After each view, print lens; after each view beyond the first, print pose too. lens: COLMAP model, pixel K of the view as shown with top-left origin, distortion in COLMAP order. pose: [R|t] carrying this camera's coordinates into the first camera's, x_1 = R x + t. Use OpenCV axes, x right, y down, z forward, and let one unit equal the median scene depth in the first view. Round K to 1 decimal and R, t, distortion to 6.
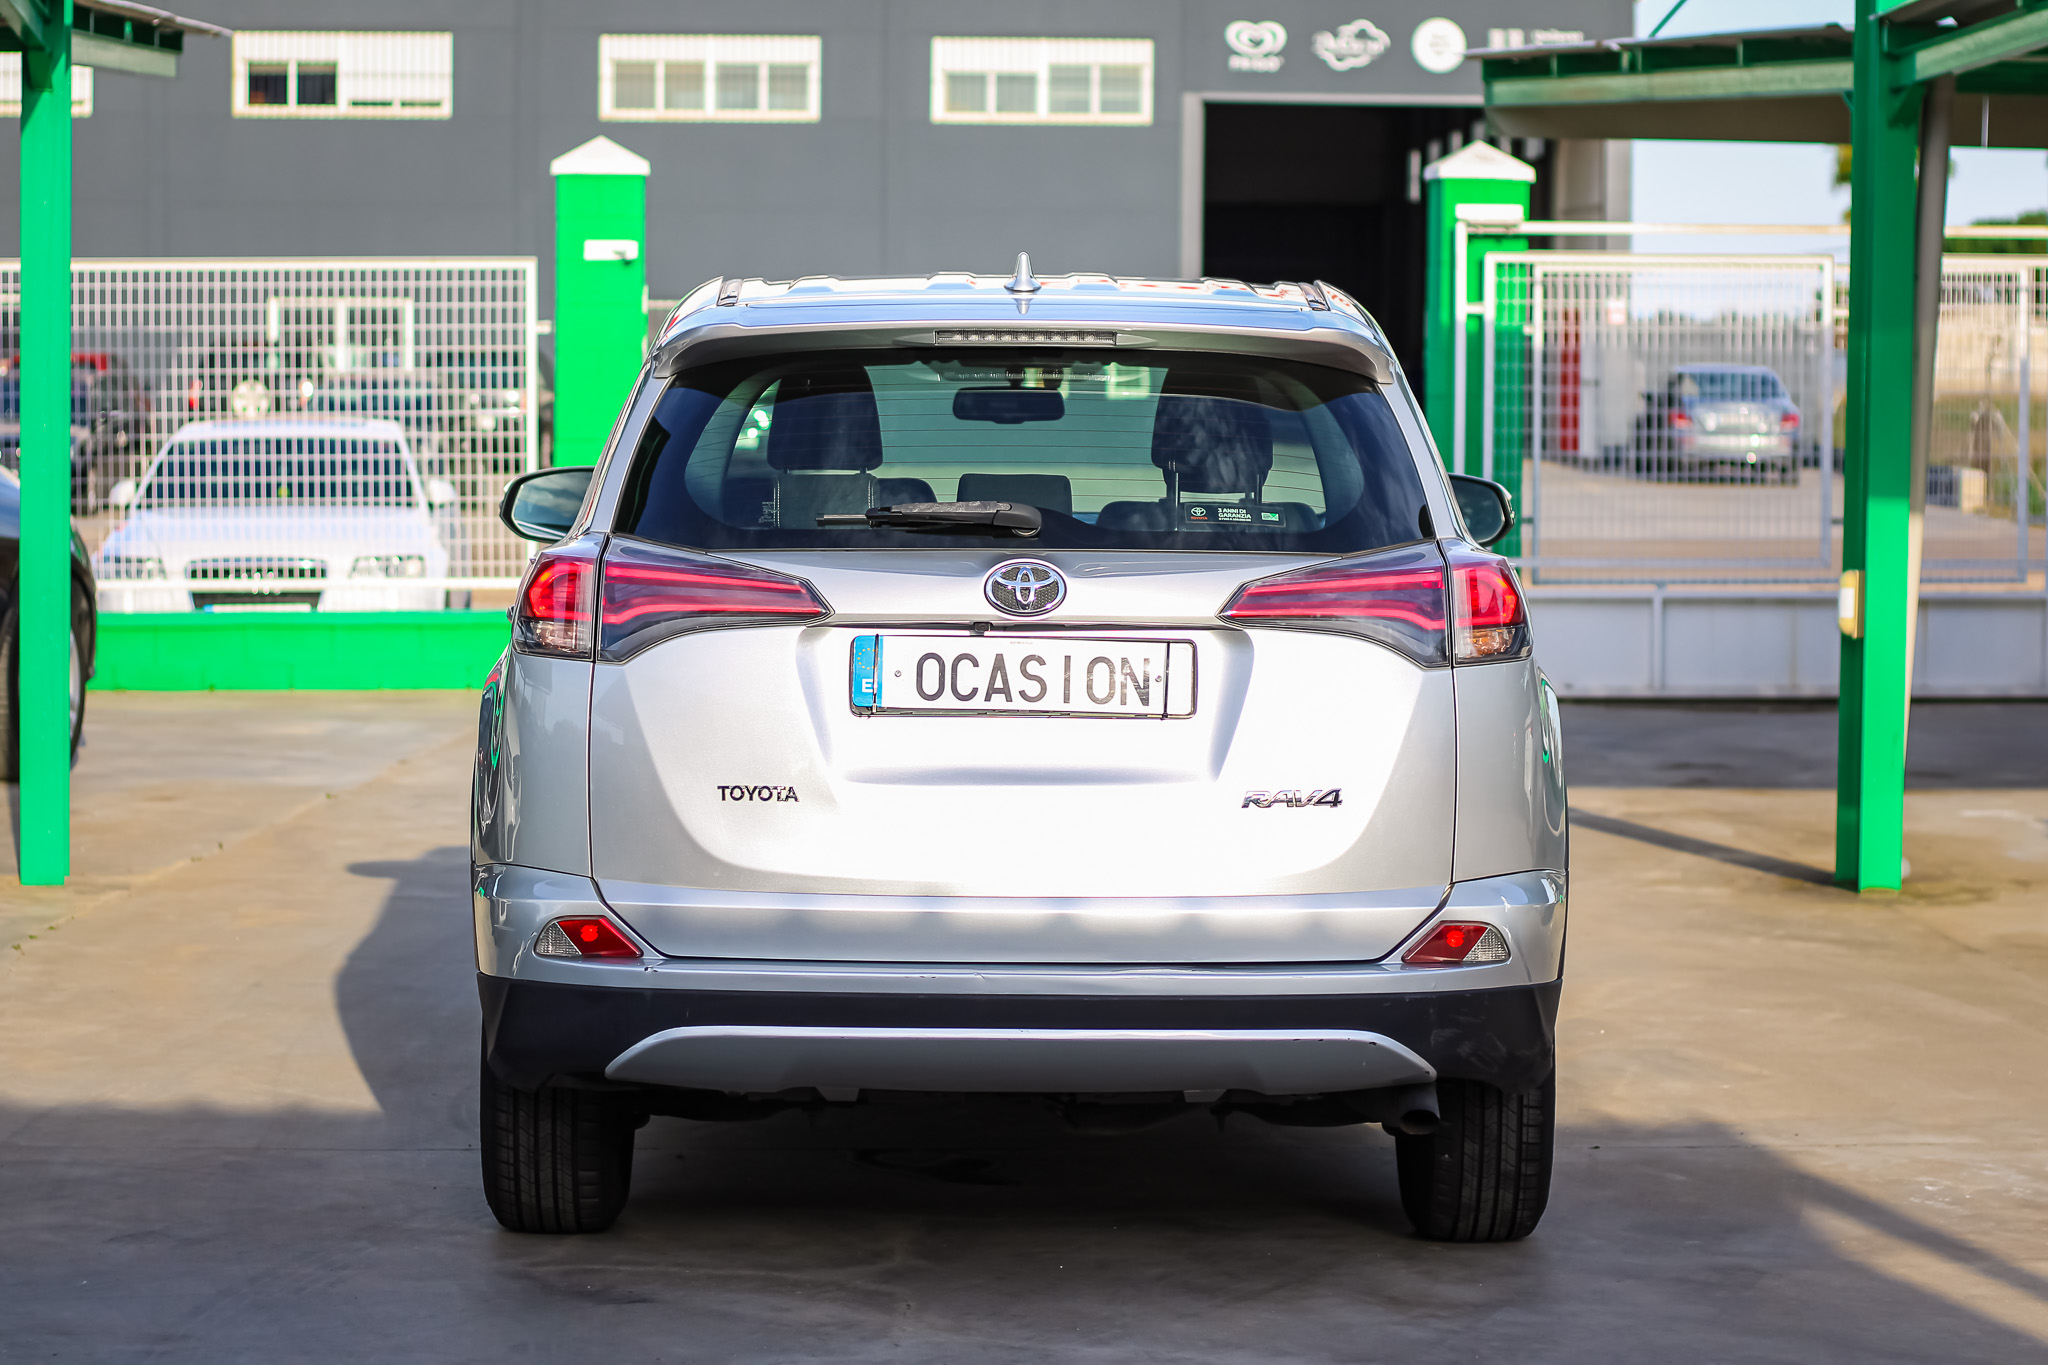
lens RADIAL K [[4914.7, 0, 1019.5], [0, 4914.7, 681.7], [0, 0, 1]] dist [-0.053687, -0.728201]
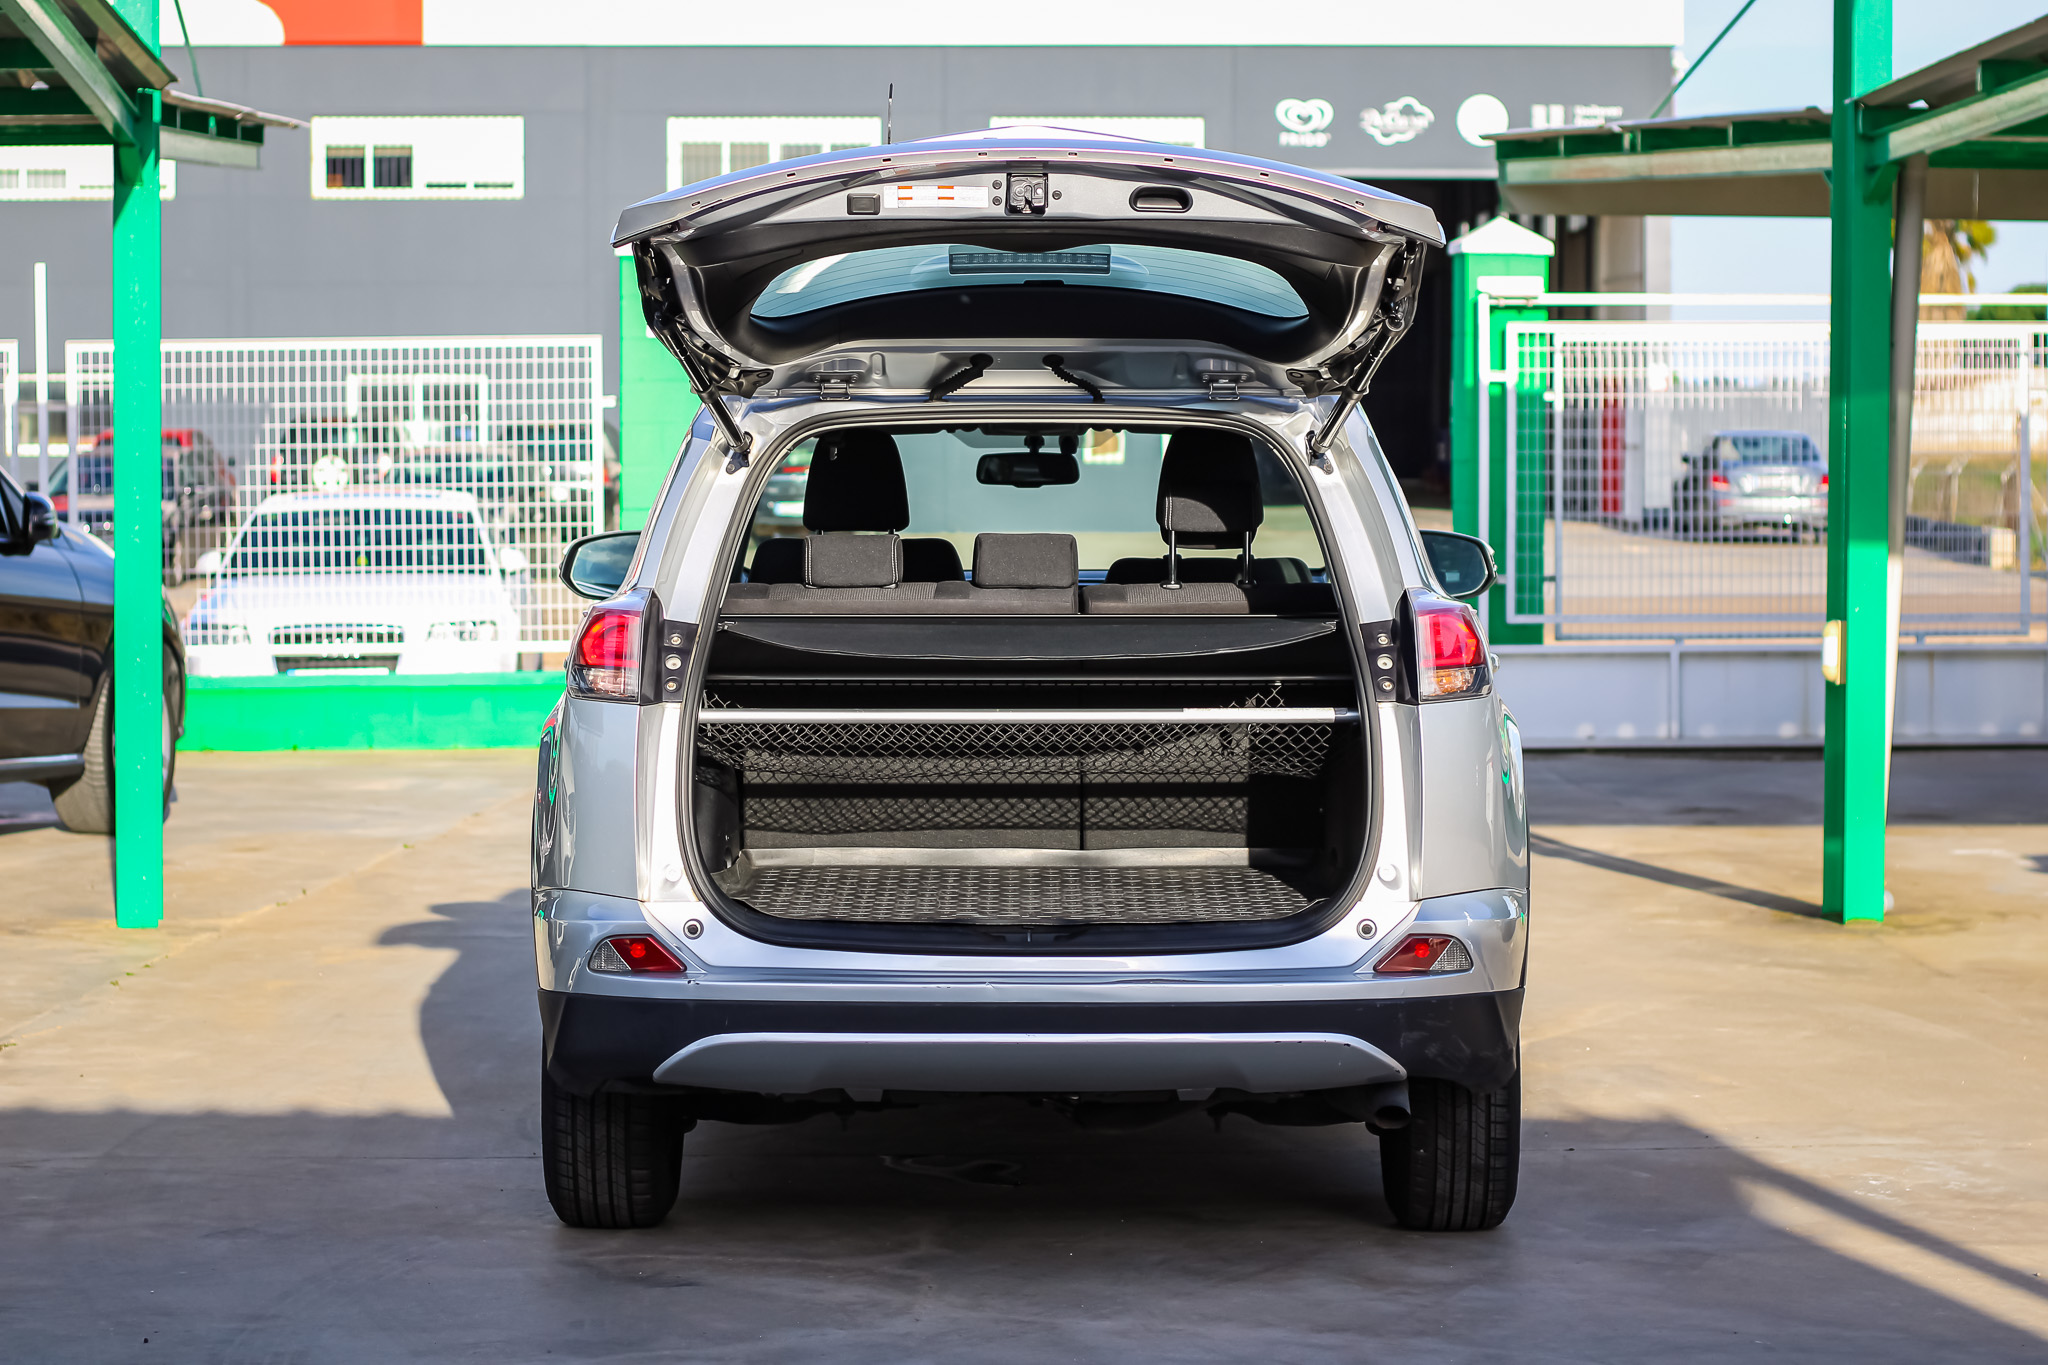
lens RADIAL K [[4790.1, 0, 1028.0], [0, 4790.1, 715.0], [0, 0, 1]] dist [-0.080559, -0.438247]
pose [[0.999913, -0.007247, -0.010977, 0.006109], [0.007183, 0.999957, -0.005913, 0.002621], [0.011019, 0.005834, 0.999922, -0.037412]]
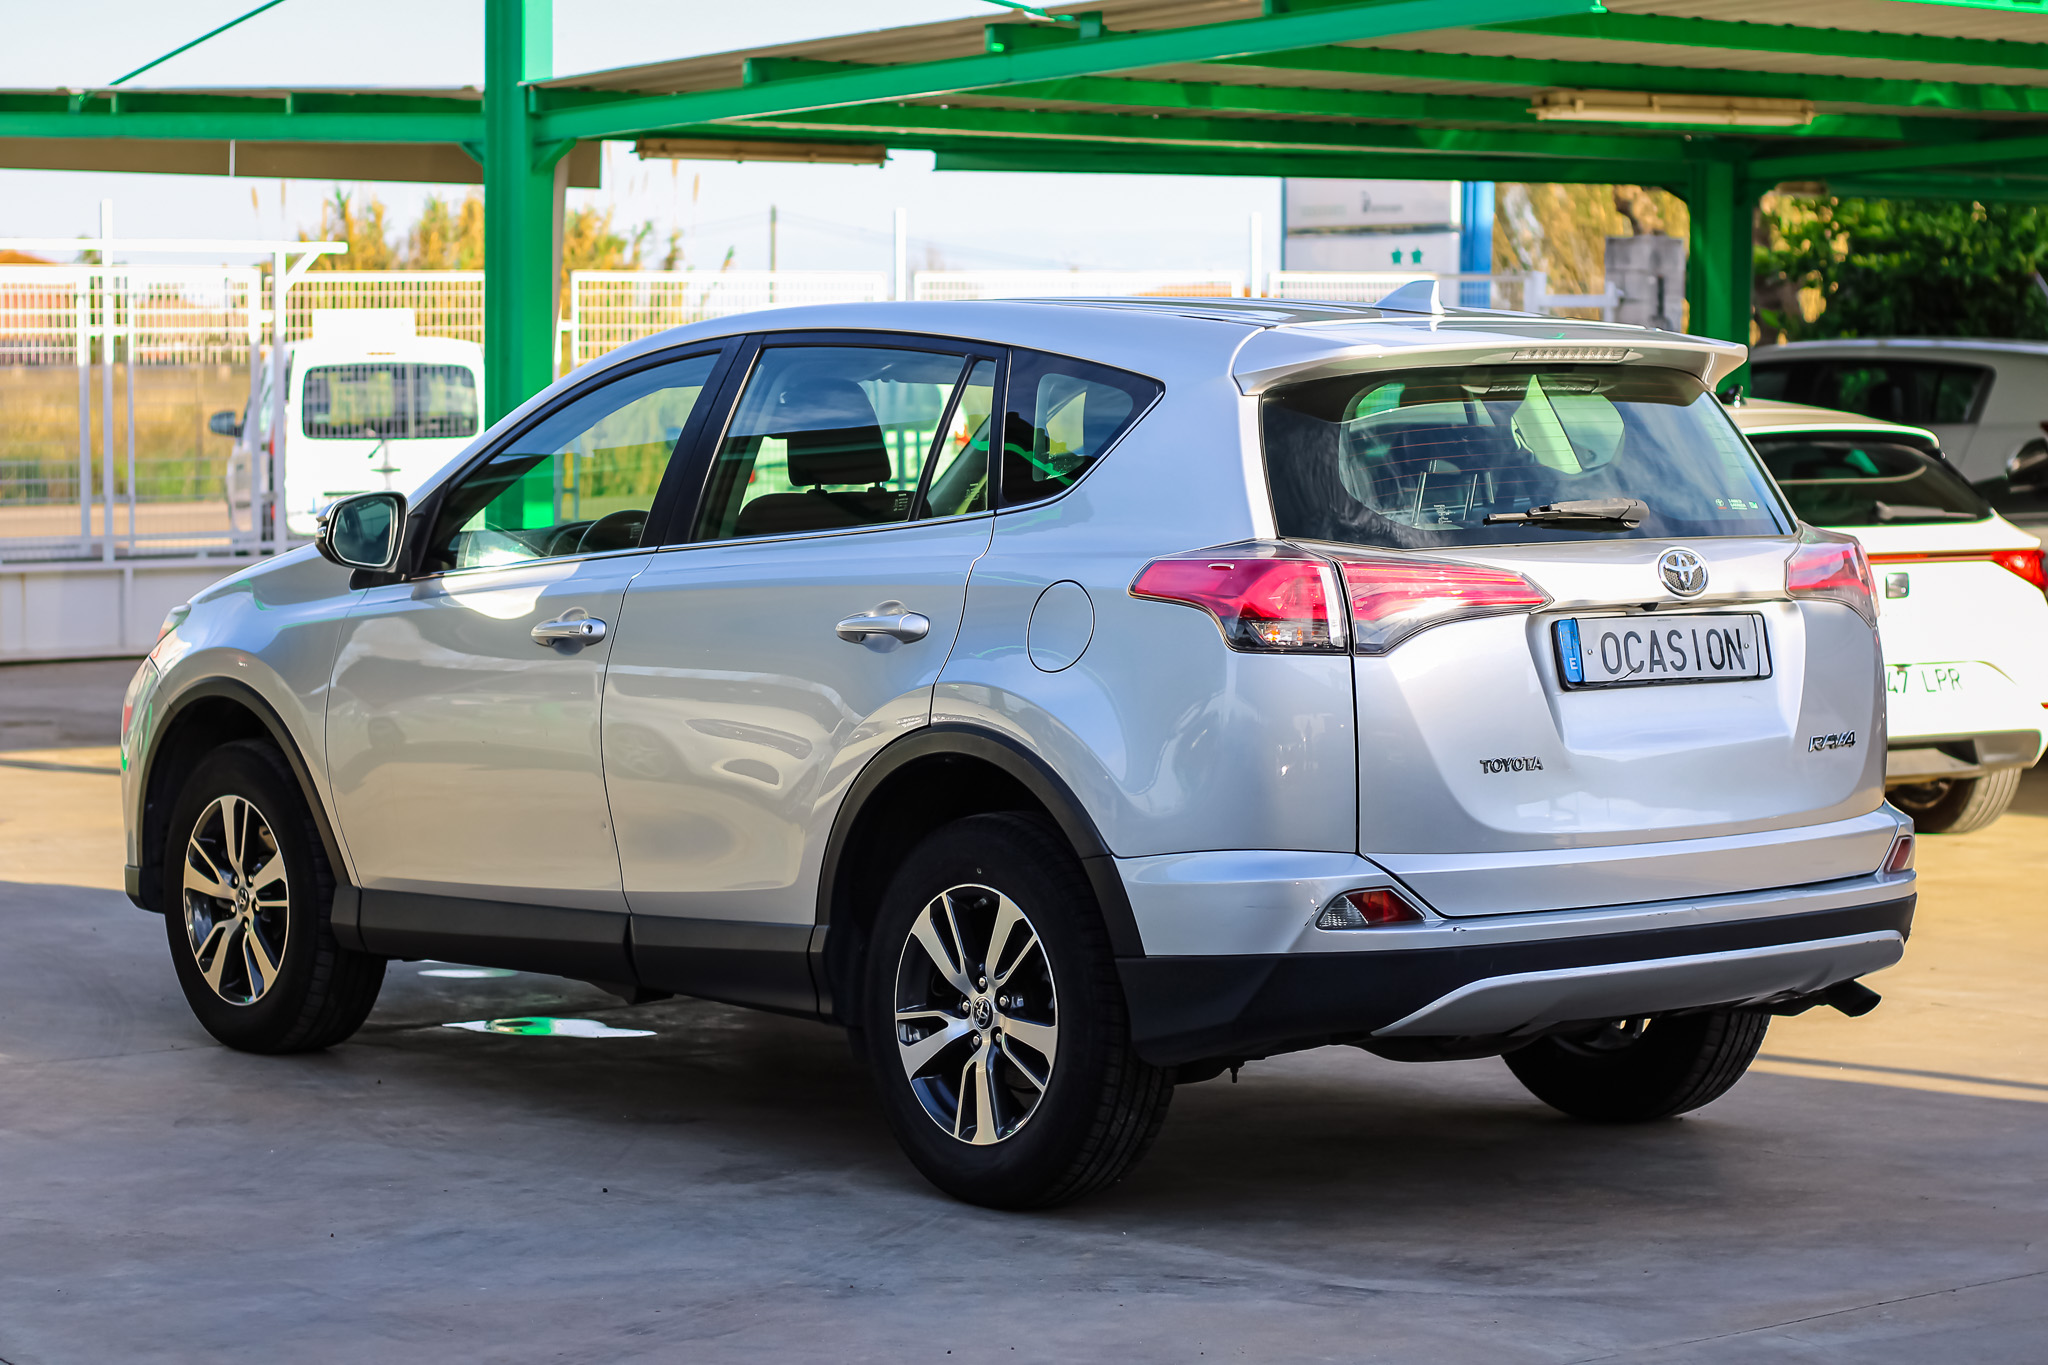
lens RADIAL K [[4914.7, 0, 1019.5], [0, 4914.7, 681.7], [0, 0, 1]] dist [-0.053687, -0.728201]
pose [[0.793592, -0.050268, 0.606370, -0.402563], [0.052925, 0.998507, 0.013511, -0.008401], [-0.606144, 0.021370, 0.795068, 0.086122]]
